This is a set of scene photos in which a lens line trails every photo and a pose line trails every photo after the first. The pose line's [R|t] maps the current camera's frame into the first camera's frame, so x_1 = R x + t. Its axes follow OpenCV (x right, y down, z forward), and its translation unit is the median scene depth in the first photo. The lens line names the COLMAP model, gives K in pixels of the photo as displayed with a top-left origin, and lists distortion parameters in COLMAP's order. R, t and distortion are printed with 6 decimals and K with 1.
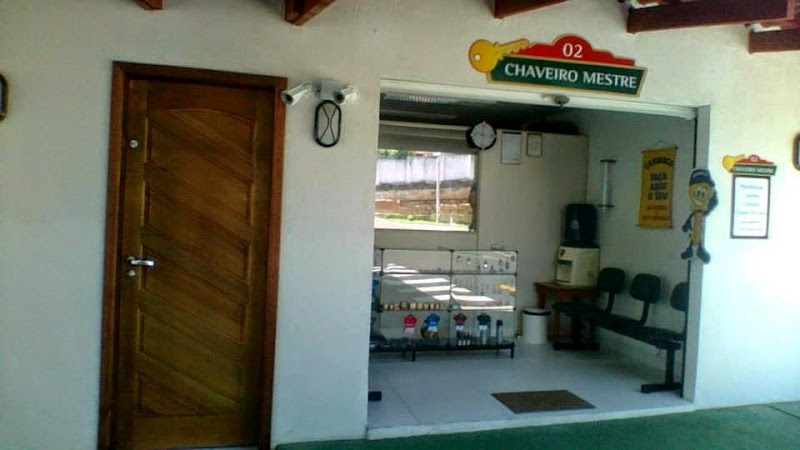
lens RADIAL K [[584.2, 0, 398.9], [0, 584.2, 213.6], [0, 0, 1]] dist [0.003253, -0.121533]
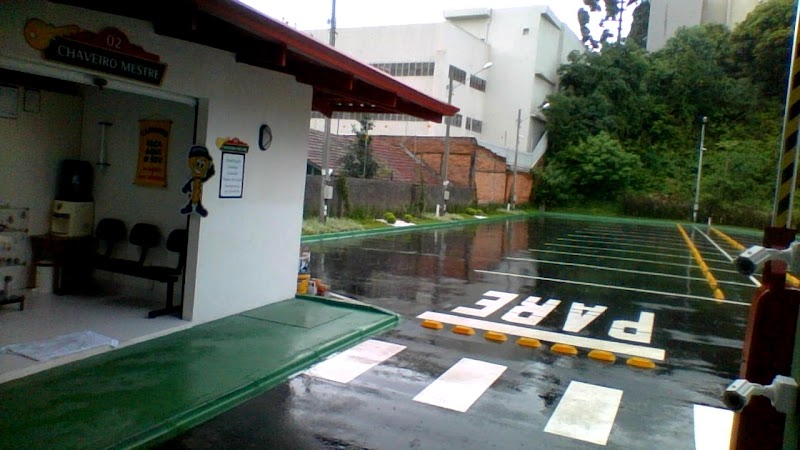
lens RADIAL K [[584.2, 0, 398.9], [0, 584.2, 213.6], [0, 0, 1]] dist [0.003253, -0.121533]
pose [[0.587013, -0.040062, 0.808586, -0.284189], [-0.052188, 0.994825, 0.087177, -0.060506], [-0.807893, -0.093373, 0.581885, -0.150843]]
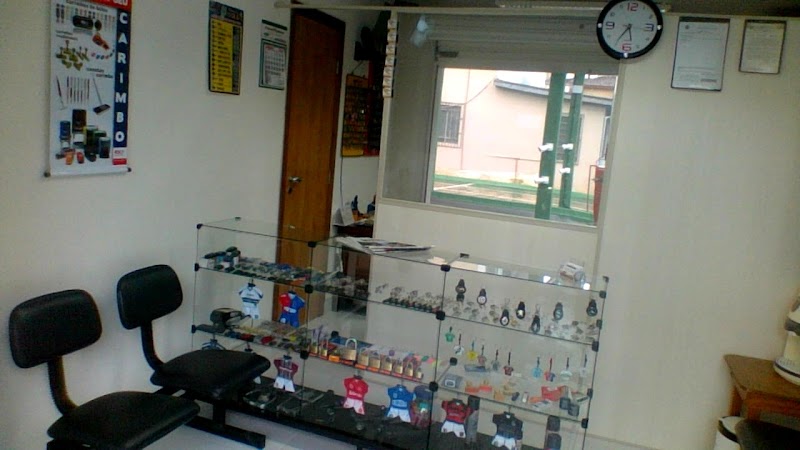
lens RADIAL K [[584.2, 0, 398.9], [0, 584.2, 213.6], [0, 0, 1]] dist [0.003253, -0.121533]
pose [[0.805705, 0.124828, -0.579015, 0.383398], [-0.064715, 0.990241, 0.123432, -0.043435], [0.588771, -0.061979, 0.805920, 0.697595]]
